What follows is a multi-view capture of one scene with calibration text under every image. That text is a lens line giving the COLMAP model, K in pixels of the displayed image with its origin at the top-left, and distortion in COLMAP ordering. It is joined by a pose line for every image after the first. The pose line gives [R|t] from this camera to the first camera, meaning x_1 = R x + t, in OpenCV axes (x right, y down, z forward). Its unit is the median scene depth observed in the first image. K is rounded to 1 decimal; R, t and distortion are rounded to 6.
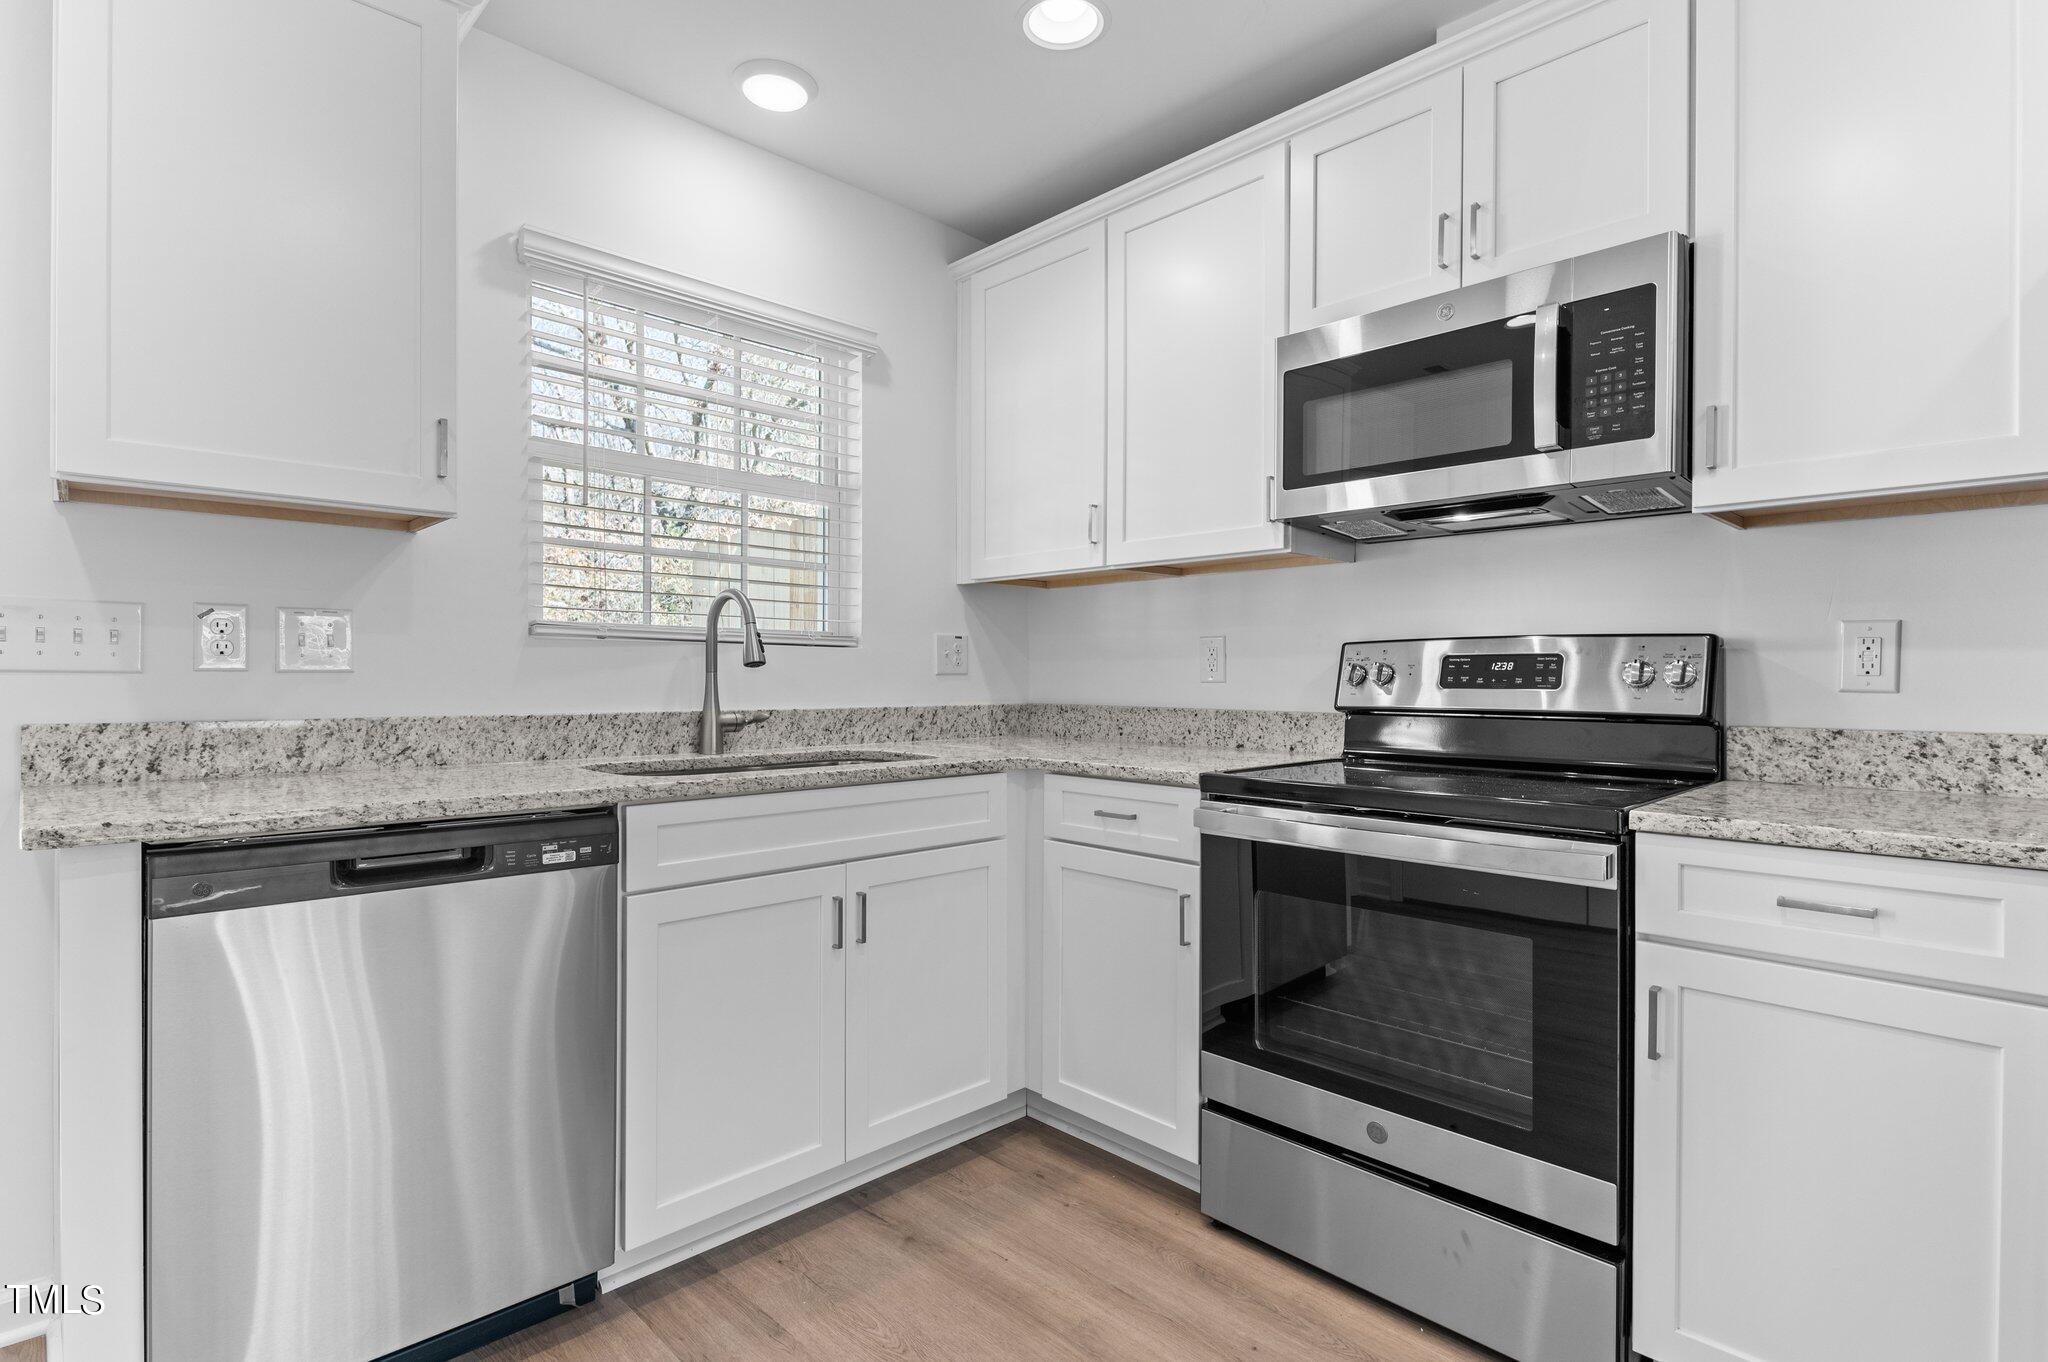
lens RADIAL K [[1004.3, 0, 1024.0], [0, 1004.3, 681.0], [0, 0, 1]] dist [0.001709, -0.000491]
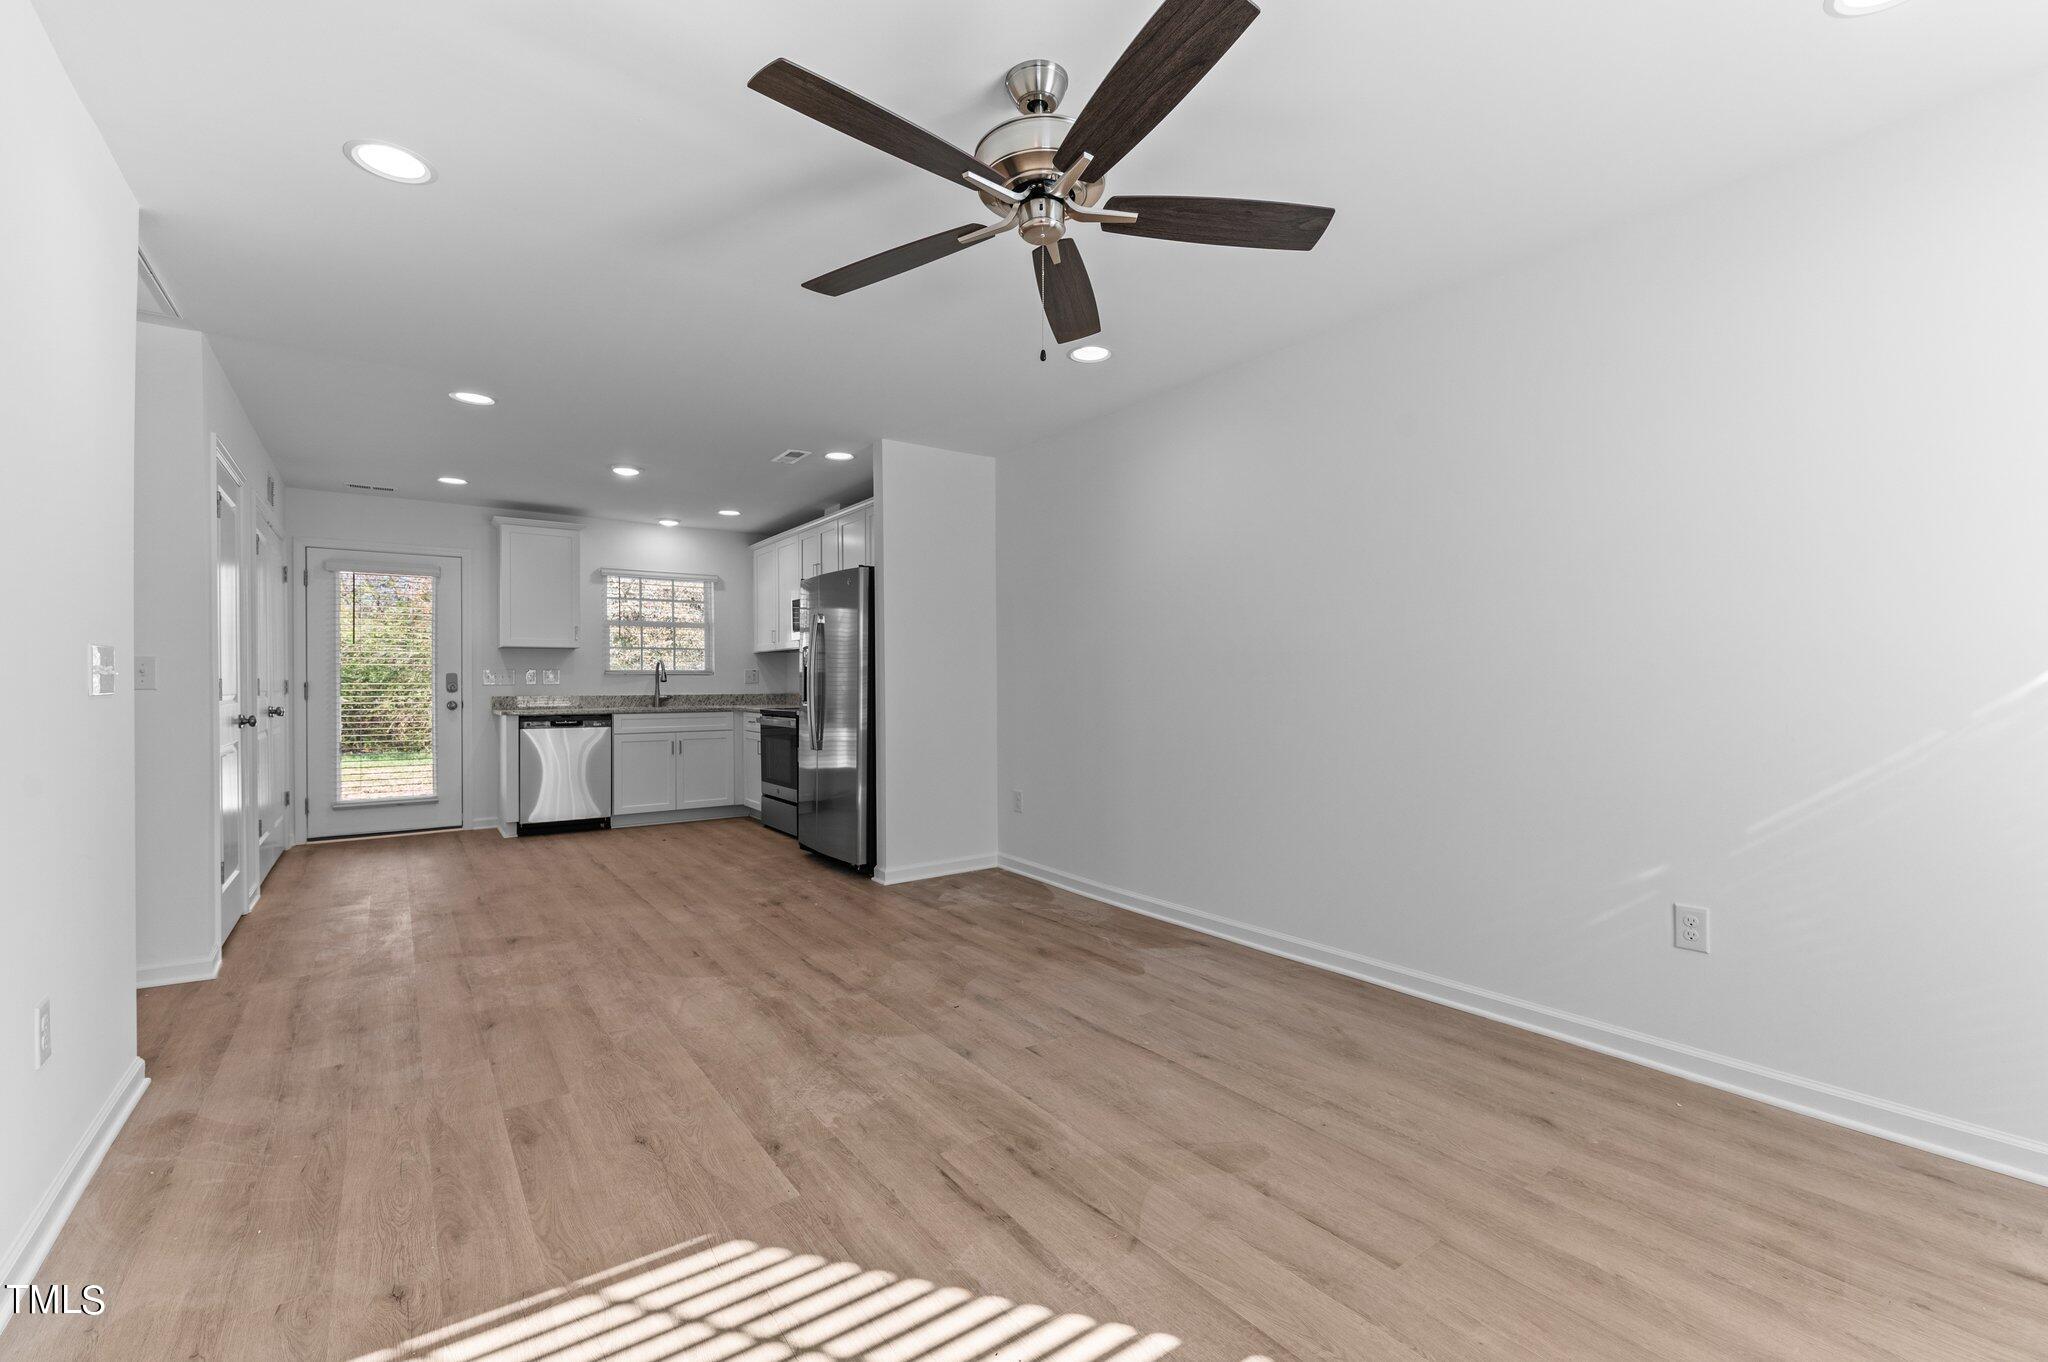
lens RADIAL K [[874.6, 0, 1024.0], [0, 874.6, 681.0], [0, 0, 1]] dist [-0.000772, -0.009308]
pose [[0.988788, -0.009614, -0.149017, 1.586417], [0.008513, 0.999932, -0.008021, 0.018634], [0.149084, 0.006663, 0.988802, -2.050255]]
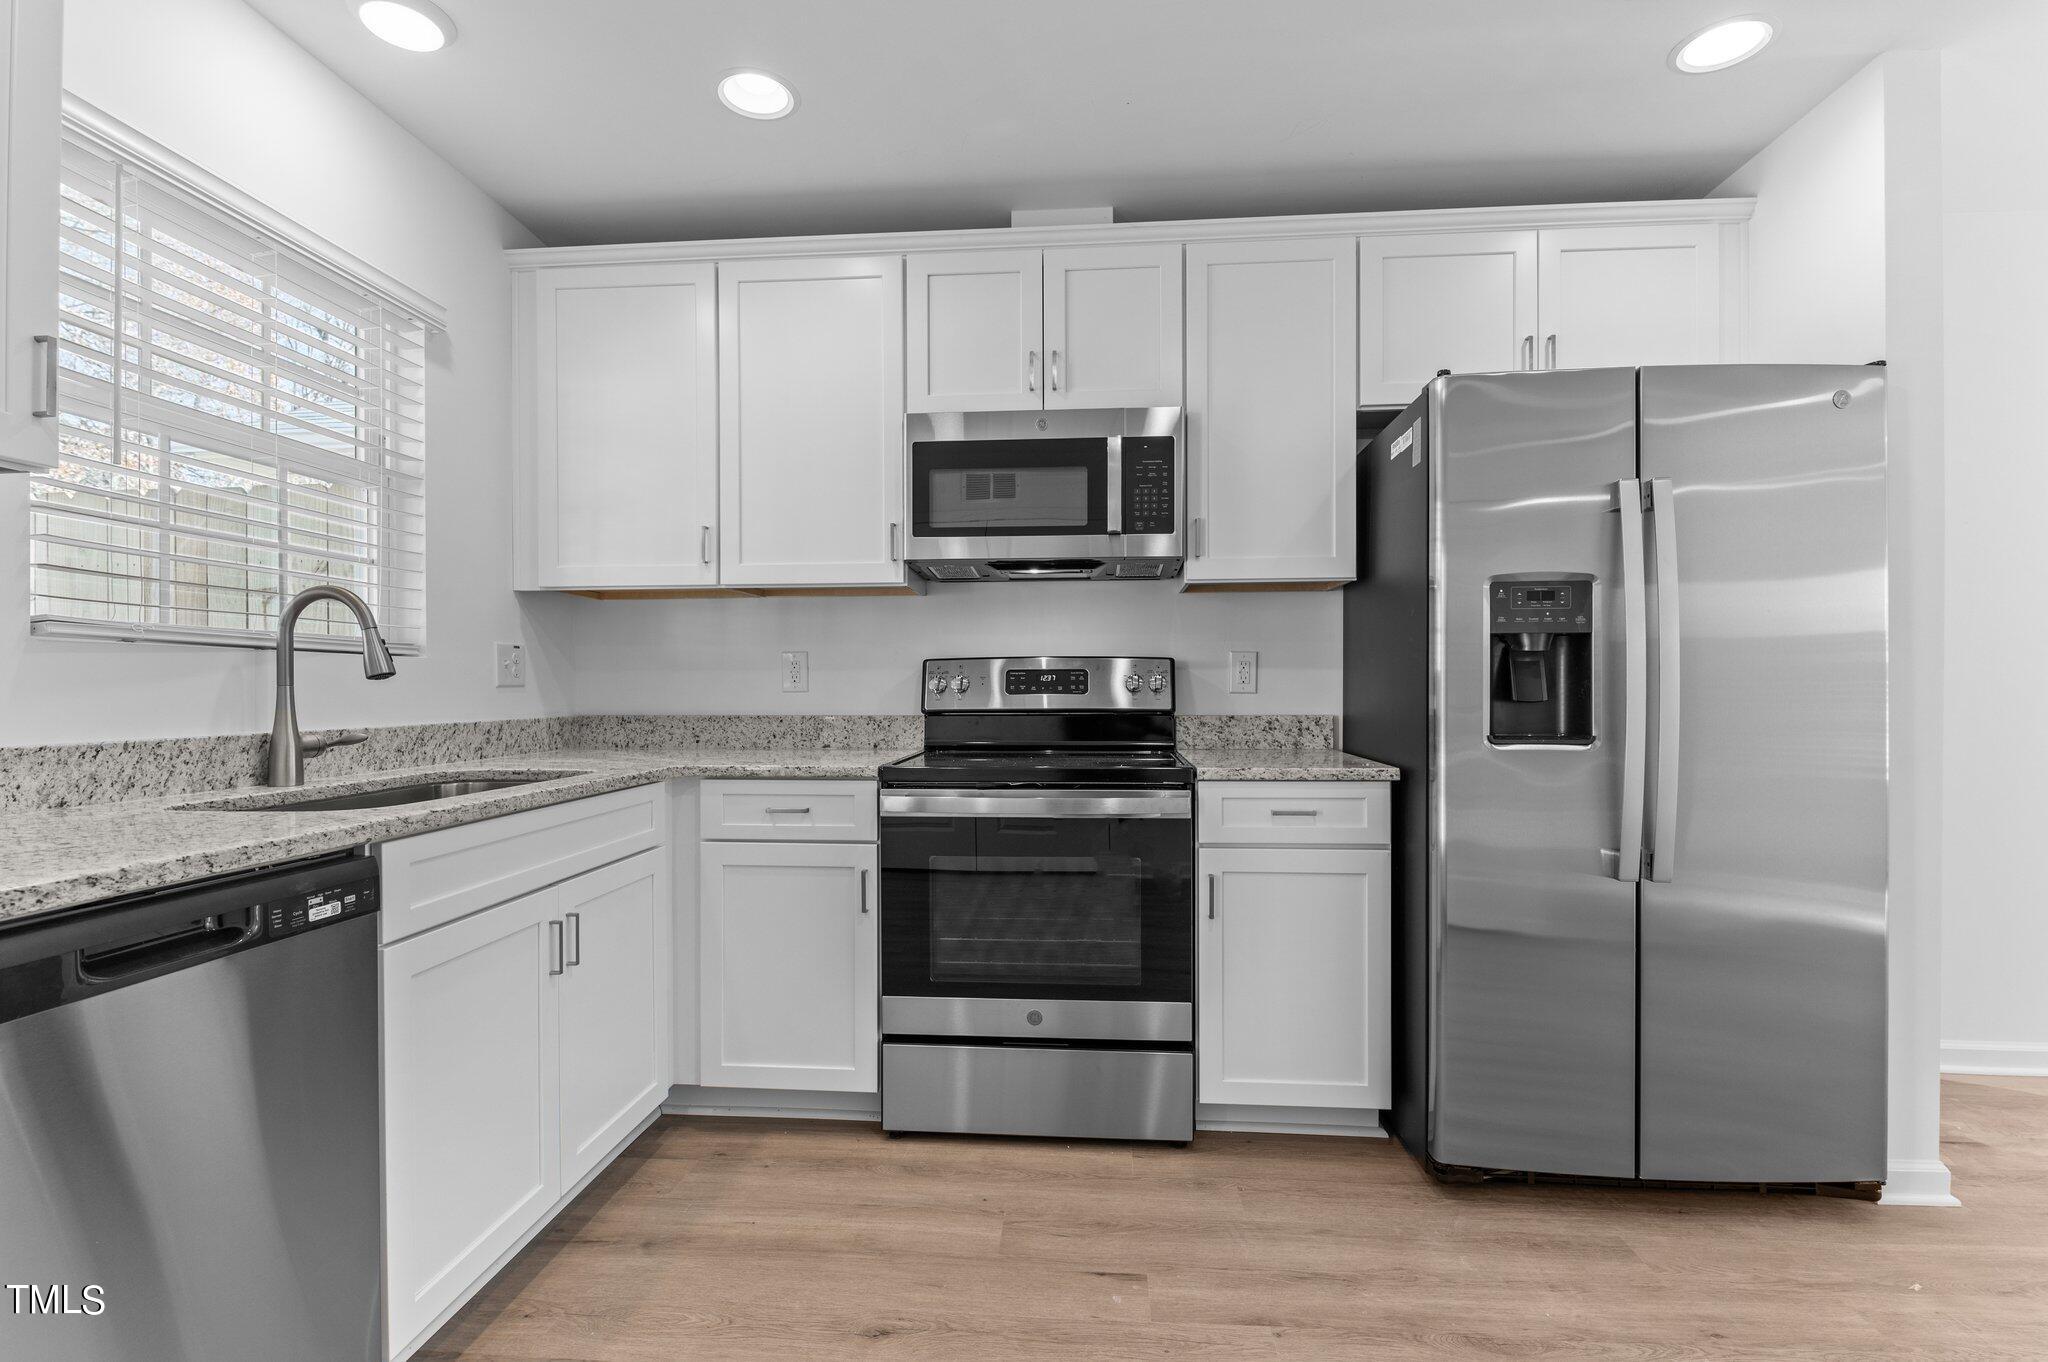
lens RADIAL K [[941.0, 0, 1026.1], [0, 941.0, 687.9], [0, 0, 1]] dist [-0.002378, -0.001085]
pose [[0.751621, -0.007239, 0.659556, -0.412173], [0.008884, 0.999960, 0.000851, -0.002271], [-0.659535, 0.005220, 0.751655, 0.031767]]
